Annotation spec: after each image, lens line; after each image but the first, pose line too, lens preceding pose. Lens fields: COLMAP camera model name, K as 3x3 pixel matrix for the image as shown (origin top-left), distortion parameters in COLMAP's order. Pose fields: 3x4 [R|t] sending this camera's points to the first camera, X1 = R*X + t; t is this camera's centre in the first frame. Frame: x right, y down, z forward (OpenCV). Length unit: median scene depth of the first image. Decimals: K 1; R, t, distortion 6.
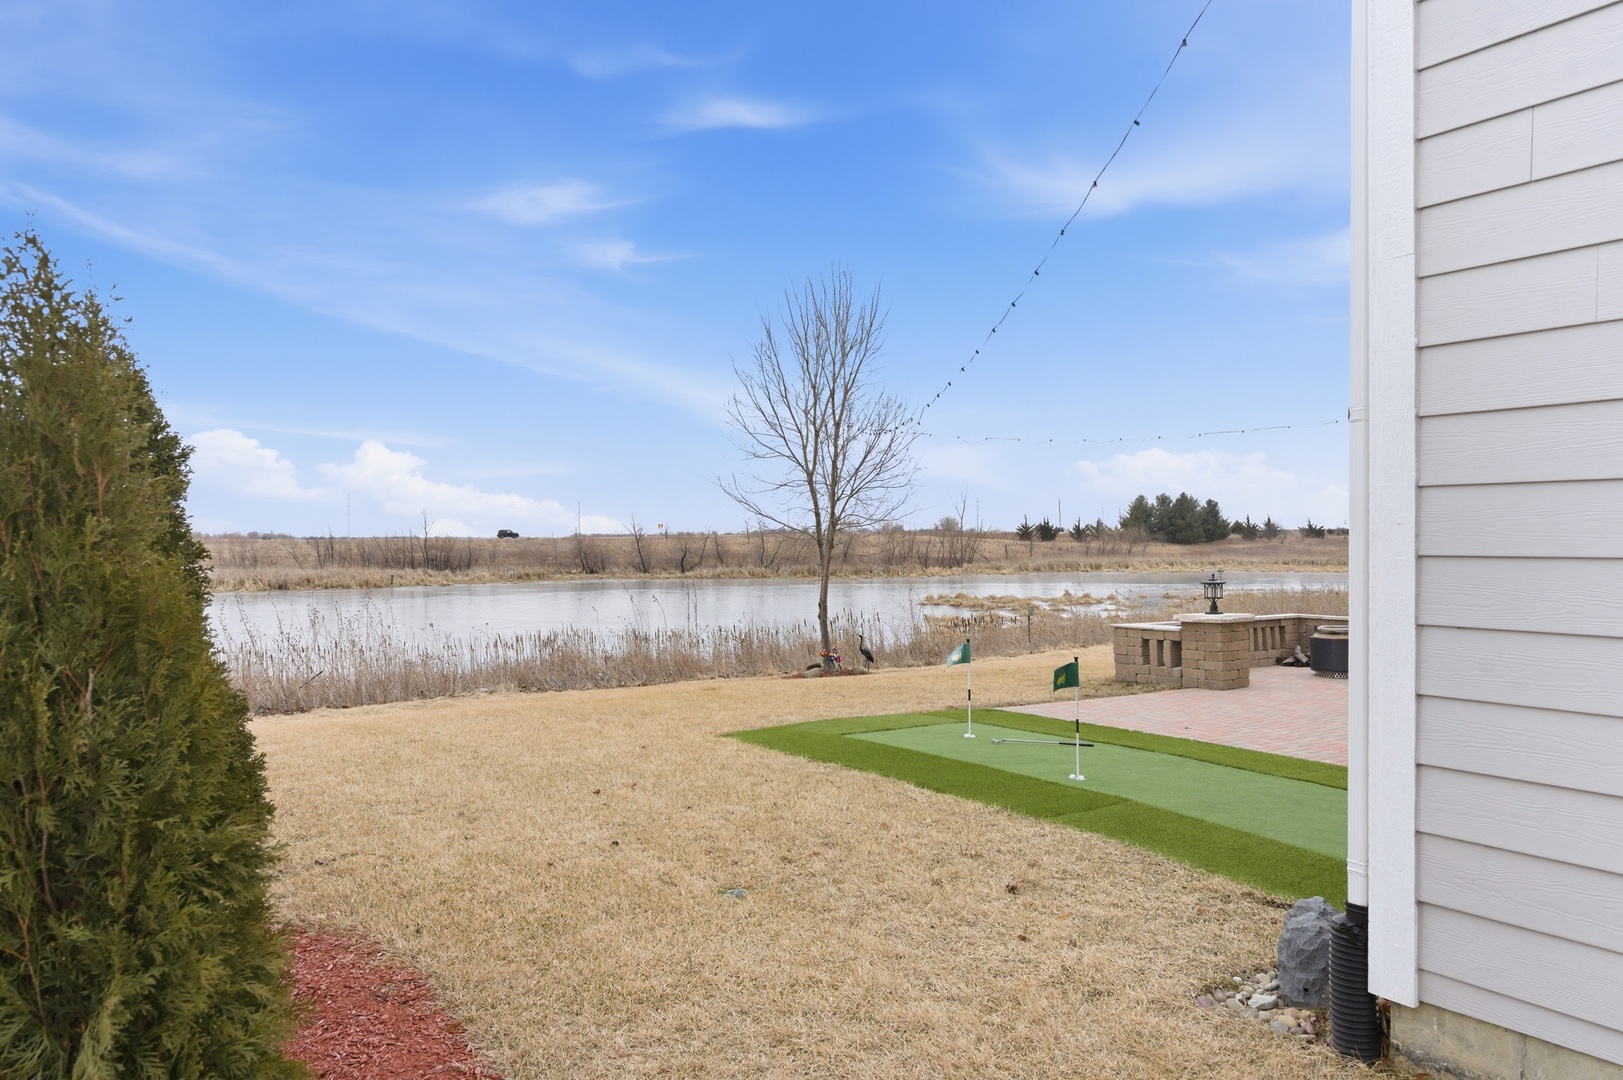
lens RADIAL K [[1106.5, 0, 787.1], [0, 1106.5, 545.5], [0, 0, 1]] dist [-0.002646, 0.000383]
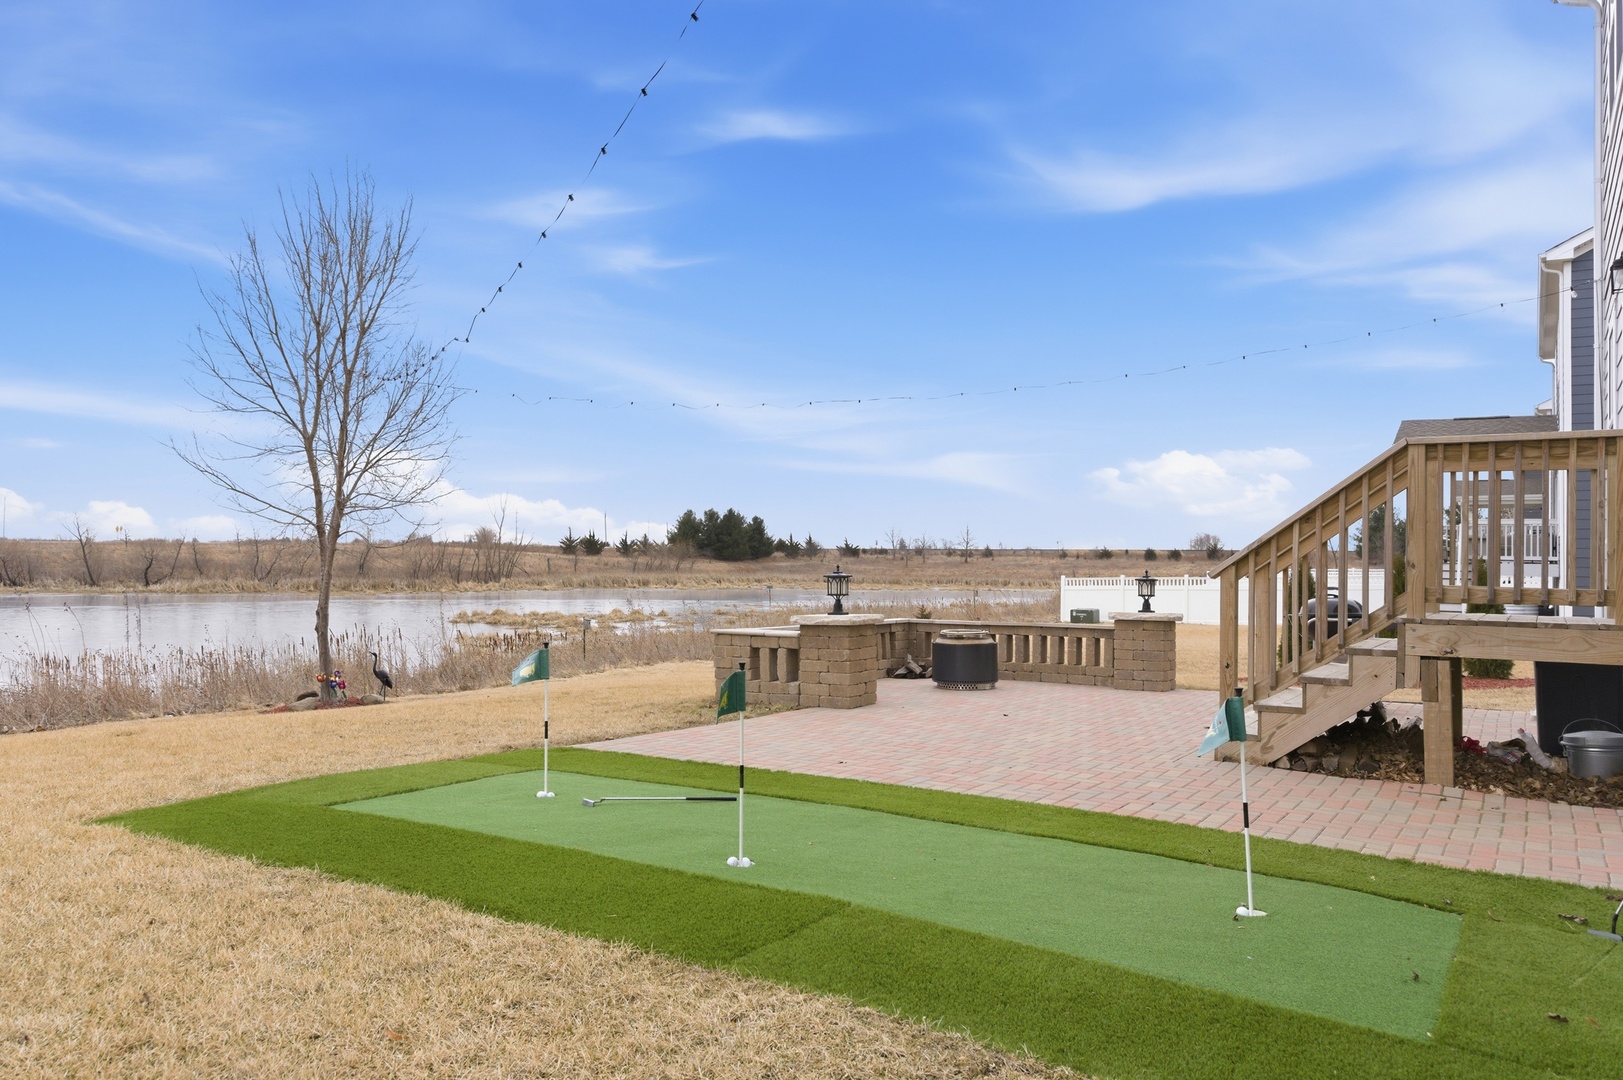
lens RADIAL K [[1106.5, 0, 787.1], [0, 1106.5, 545.5], [0, 0, 1]] dist [-0.002646, 0.000383]
pose [[0.914184, 0.025335, 0.404508, 0.015849], [-0.016146, 0.999529, -0.026114, 0.022268], [-0.404979, 0.017342, 0.914162, 0.184813]]
